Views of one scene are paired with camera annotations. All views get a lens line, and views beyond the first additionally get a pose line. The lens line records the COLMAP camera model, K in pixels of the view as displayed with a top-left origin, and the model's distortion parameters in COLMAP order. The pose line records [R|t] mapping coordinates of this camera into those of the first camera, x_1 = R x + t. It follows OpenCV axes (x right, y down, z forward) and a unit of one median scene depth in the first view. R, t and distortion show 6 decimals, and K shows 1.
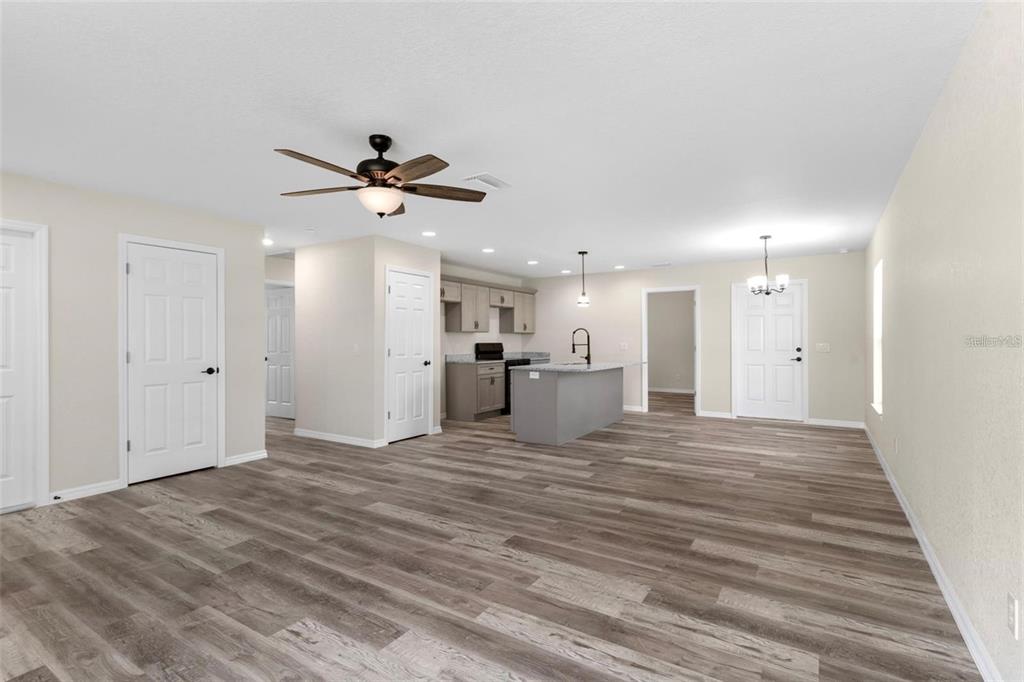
lens RADIAL K [[486.0, 0, 509.3], [0, 486.0, 341.1], [0, 0, 1]] dist [0.001117, 0.000626]
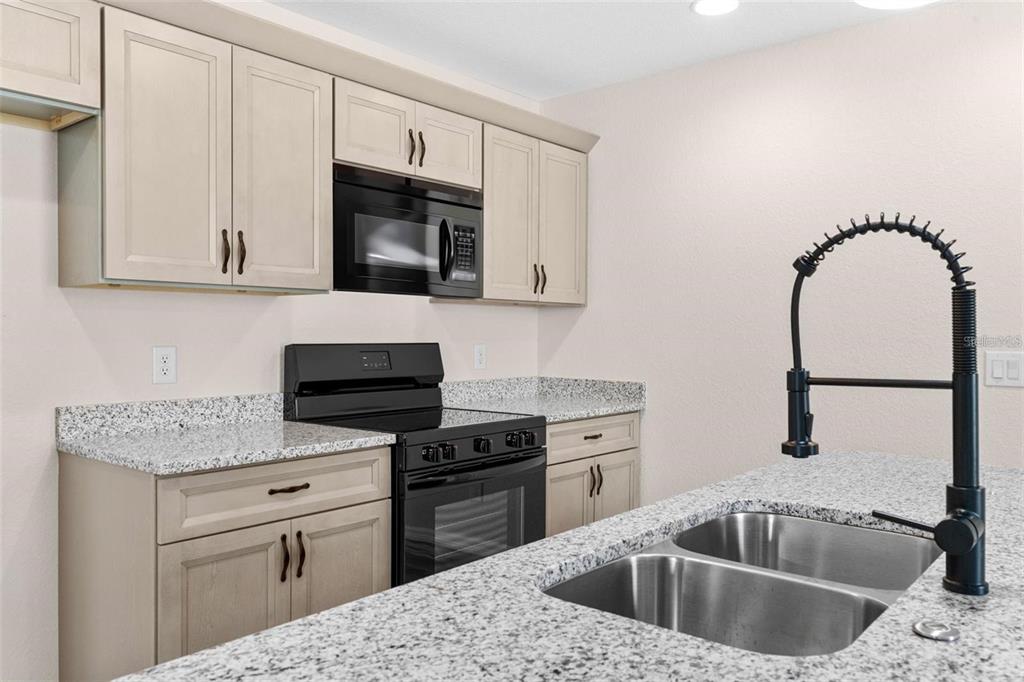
lens RADIAL K [[783.7, 0, 511.3], [0, 783.7, 337.7], [0, 0, 1]] dist [0.001112, -0.000077]
pose [[0.991961, 0.009246, -0.126206, 0.177510], [-0.008410, 0.999939, 0.007150, -0.005233], [0.126264, -0.006031, 0.991978, 1.597030]]
